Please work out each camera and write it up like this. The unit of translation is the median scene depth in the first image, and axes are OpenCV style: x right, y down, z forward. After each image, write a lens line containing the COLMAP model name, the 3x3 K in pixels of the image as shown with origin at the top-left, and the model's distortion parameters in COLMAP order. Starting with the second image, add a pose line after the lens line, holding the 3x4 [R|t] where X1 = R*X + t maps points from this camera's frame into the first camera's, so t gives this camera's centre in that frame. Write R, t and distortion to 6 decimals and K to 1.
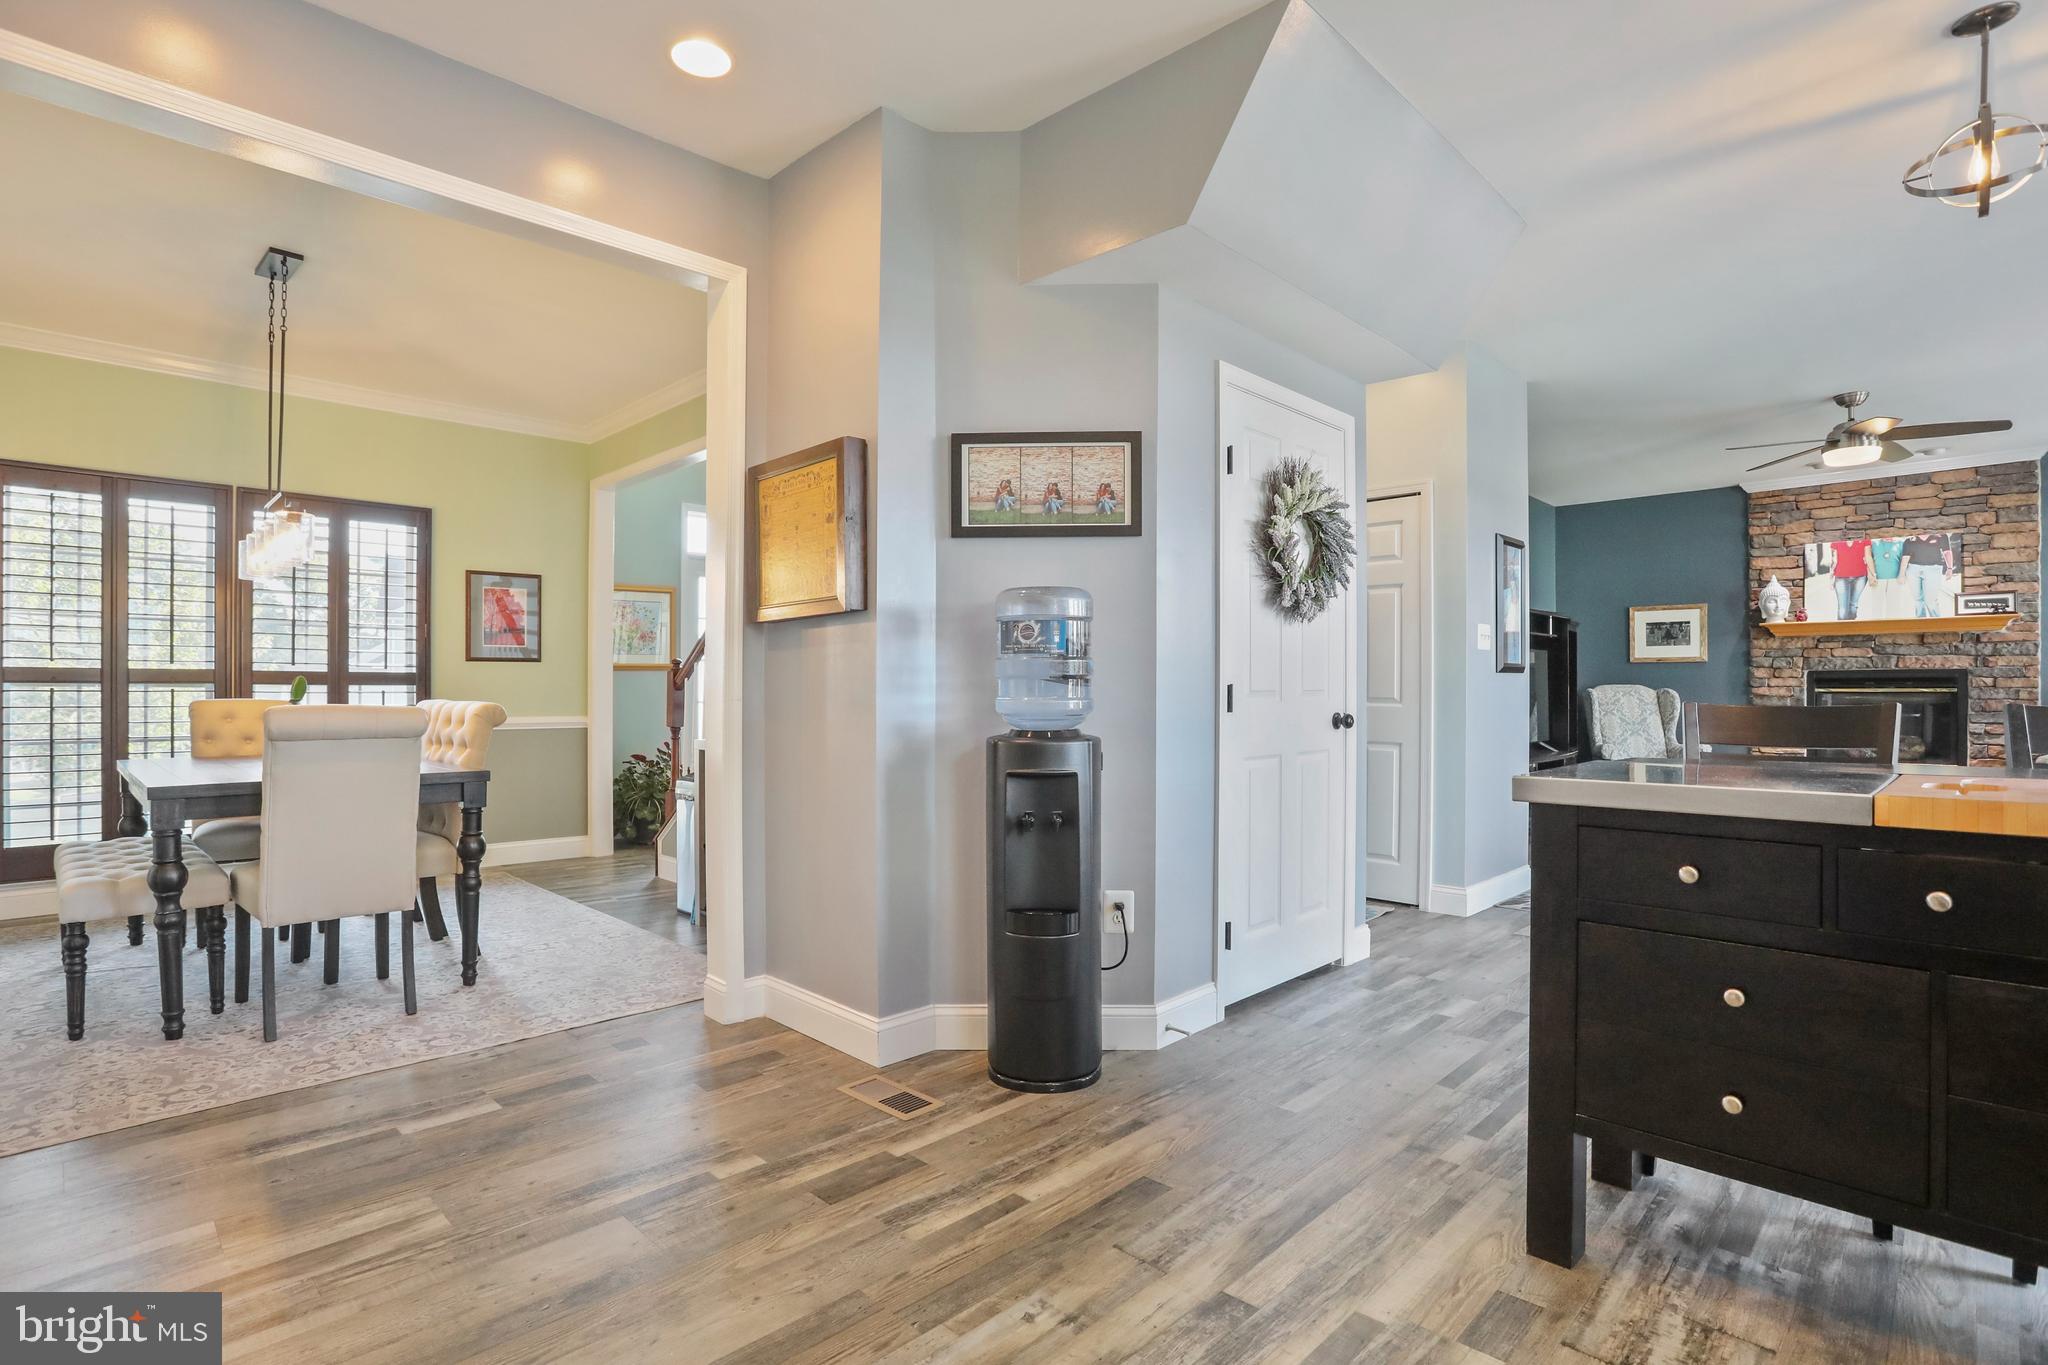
lens RADIAL K [[1005.0, 0, 1025.2], [0, 1005.0, 692.3], [0, 0, 1]] dist [-0.063880, 0.025300]
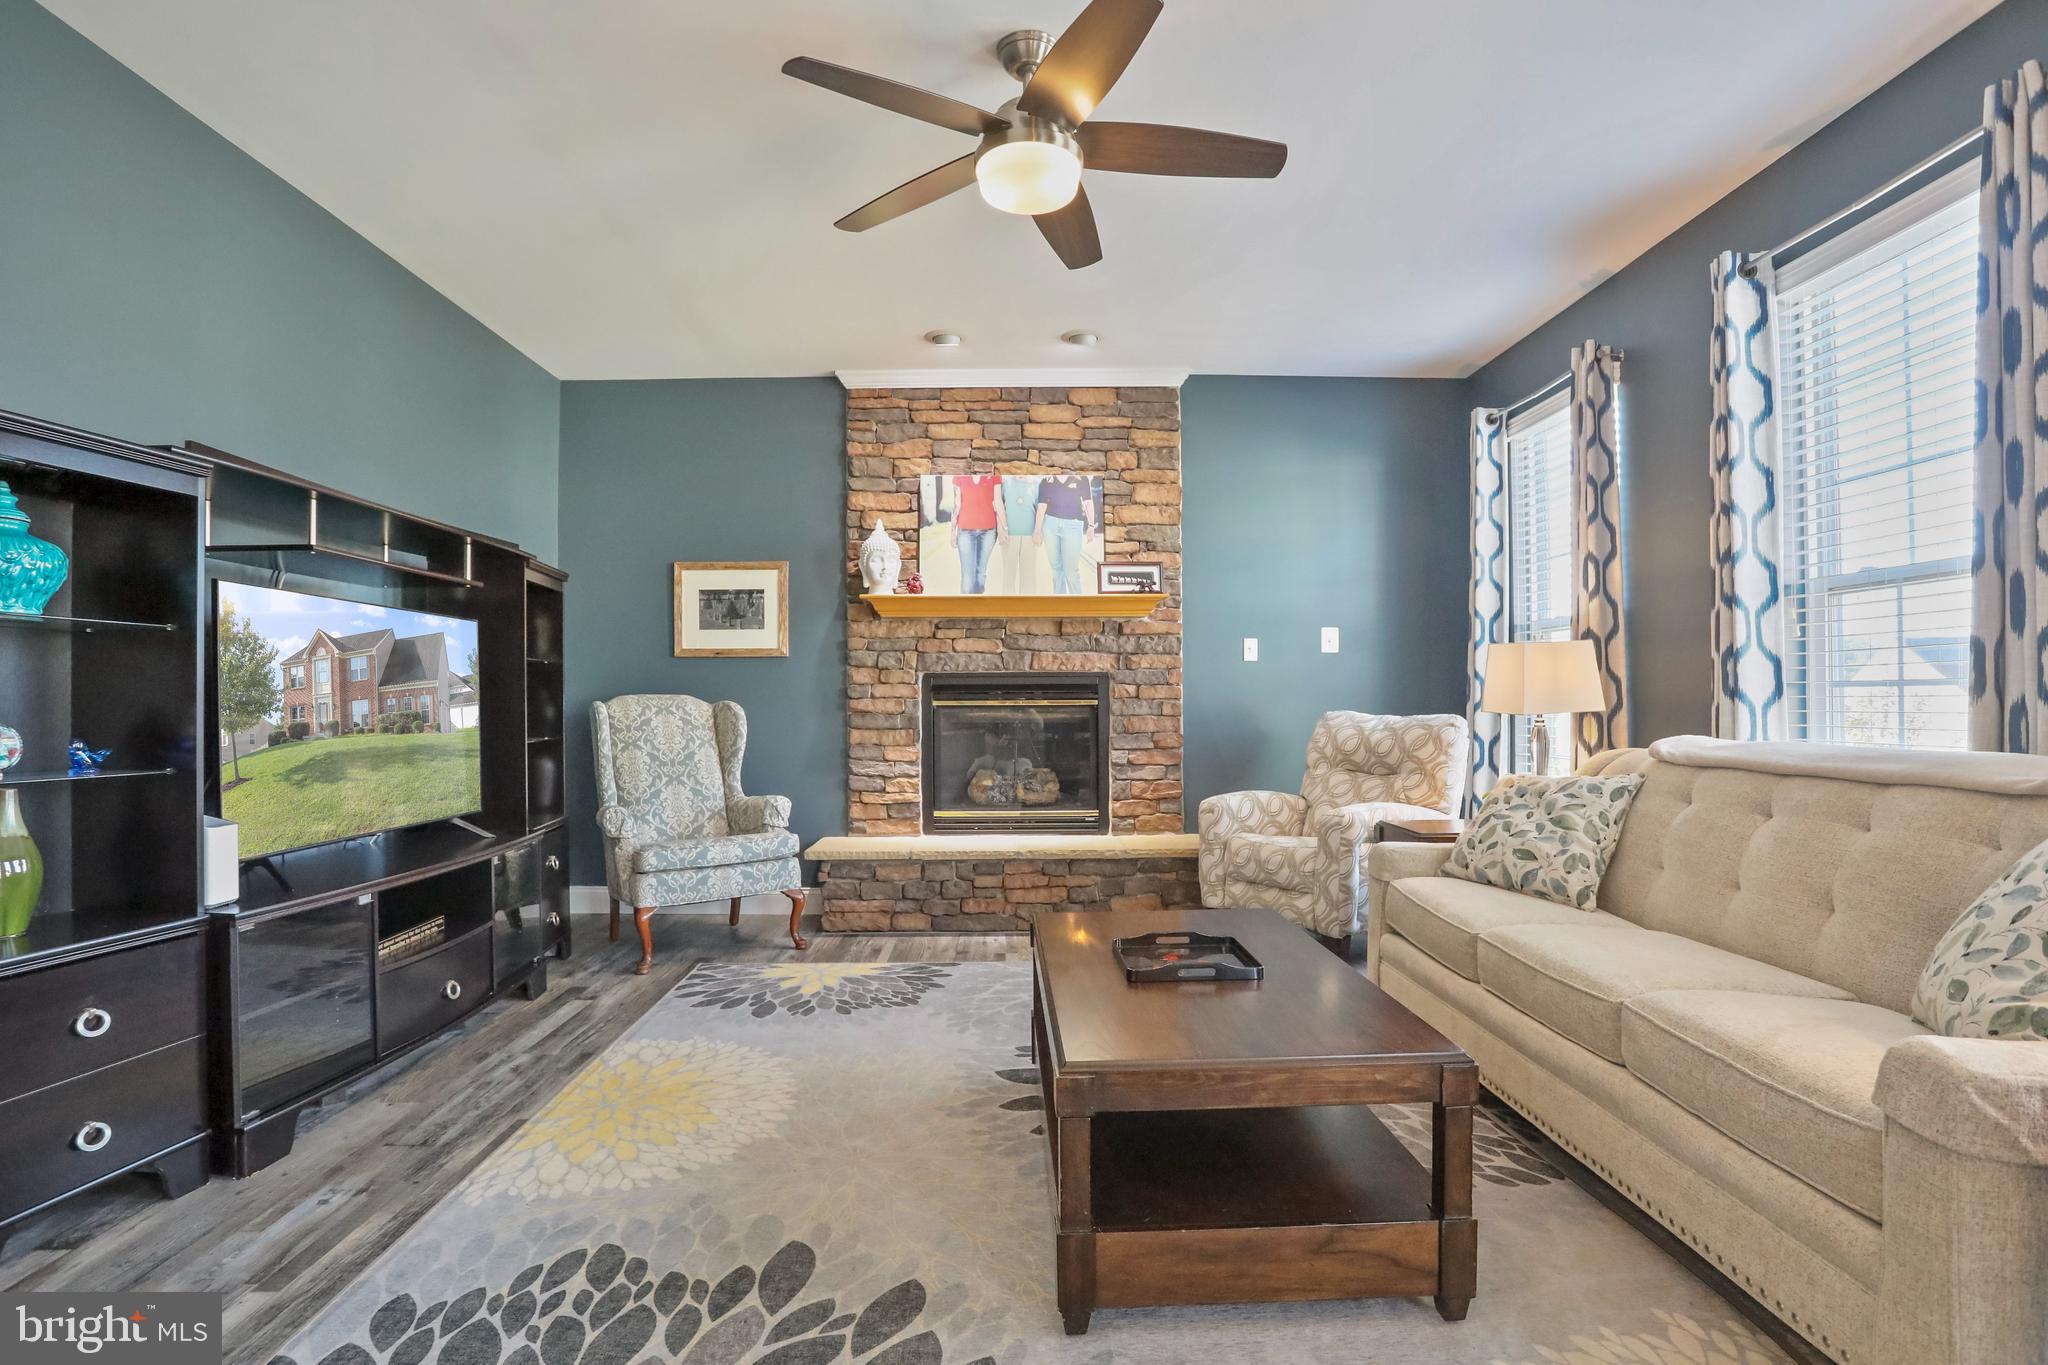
lens RADIAL K [[1005.0, 0, 1021.2], [0, 1005.0, 697.1], [0, 0, 1]] dist [-0.063880, 0.025300]
pose [[0.700037, 0.002055, 0.714104, 0.520113], [0.004858, 0.999959, -0.007640, -0.001265], [-0.714090, 0.008817, 0.699998, 0.679049]]
